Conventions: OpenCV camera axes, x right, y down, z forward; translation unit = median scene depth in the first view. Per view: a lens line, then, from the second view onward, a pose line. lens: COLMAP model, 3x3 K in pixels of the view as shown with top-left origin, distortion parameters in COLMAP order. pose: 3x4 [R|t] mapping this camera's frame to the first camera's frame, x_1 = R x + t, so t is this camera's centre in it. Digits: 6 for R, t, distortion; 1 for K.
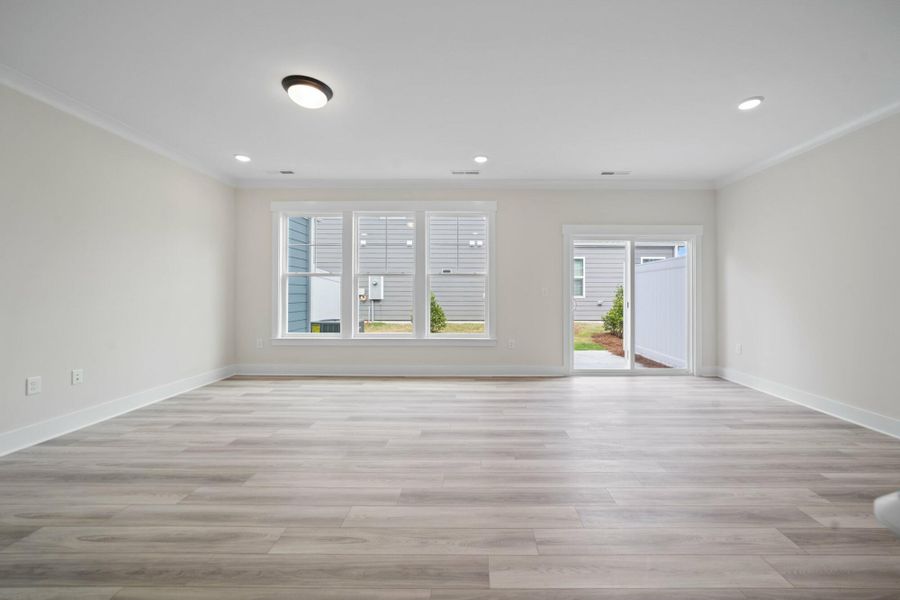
lens RADIAL K [[350.7, 0, 471.8], [0, 350.7, 289.7], [0, 0, 1]] dist [-0.009727, 0.000213]
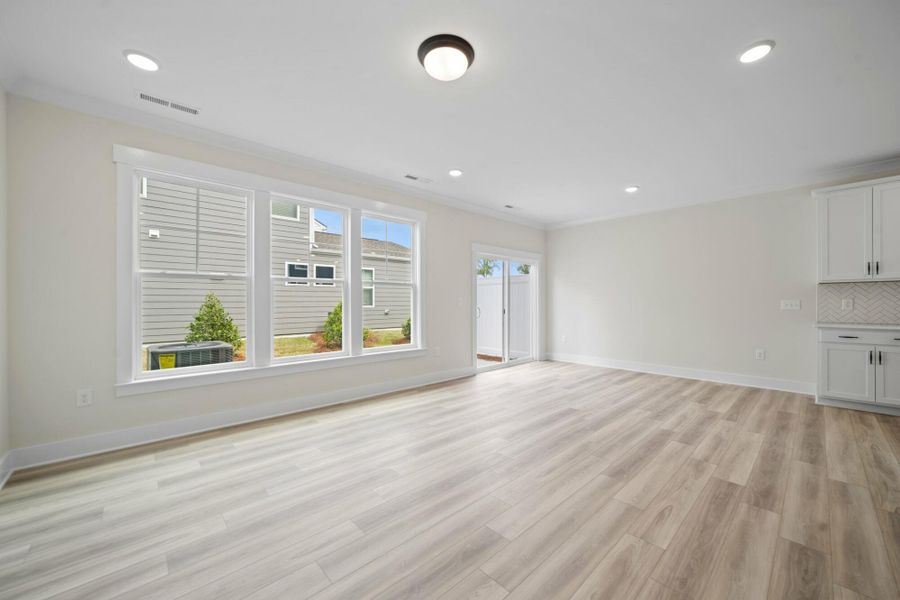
lens RADIAL K [[348.3, 0, 450.4], [0, 348.3, 301.7], [0, 0, 1]] dist [-0.008927, 0.000257]
pose [[0.726617, -0.003737, 0.687033, -0.582440], [-0.000712, 0.999981, 0.006192, -0.000154], [-0.687043, -0.004989, 0.726600, 0.225411]]
